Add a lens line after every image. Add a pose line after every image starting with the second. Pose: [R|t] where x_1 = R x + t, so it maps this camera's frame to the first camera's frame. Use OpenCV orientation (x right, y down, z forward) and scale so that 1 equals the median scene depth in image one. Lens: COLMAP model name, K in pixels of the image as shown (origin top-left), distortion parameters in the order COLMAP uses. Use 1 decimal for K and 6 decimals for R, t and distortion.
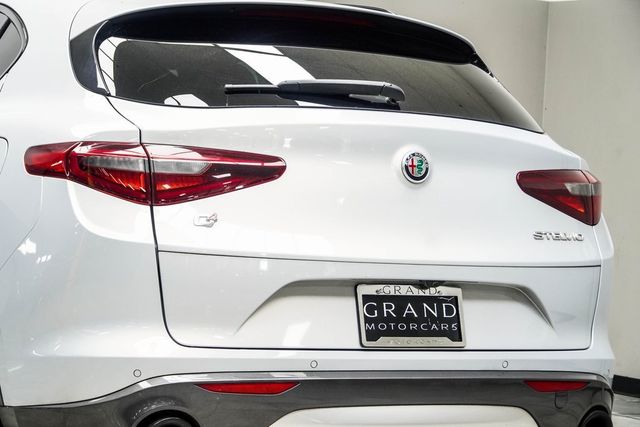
lens RADIAL K [[1920.7, 0, 326.6], [0, 1920.7, 216.7], [0, 0, 1]] dist [-0.683753, 0.000000]
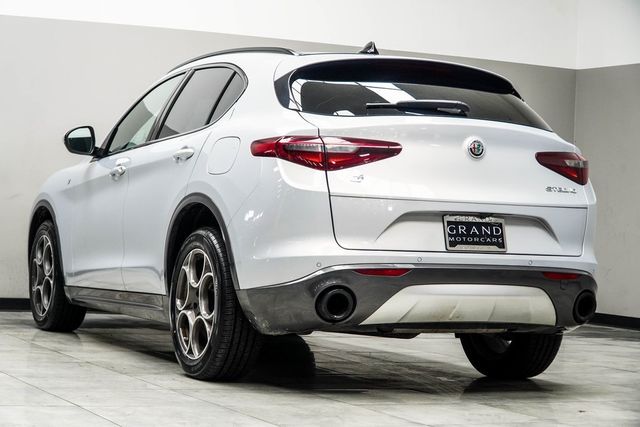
lens RADIAL K [[1406.7, 0, 320.1], [0, 1406.7, 215.4], [0, 0, 1]] dist [-0.419827, 0.000000]
pose [[0.996296, -0.015539, -0.084580, 0.011635], [0.013667, 0.999650, -0.022667, 0.062330], [0.084902, 0.021427, 0.996159, -0.281983]]
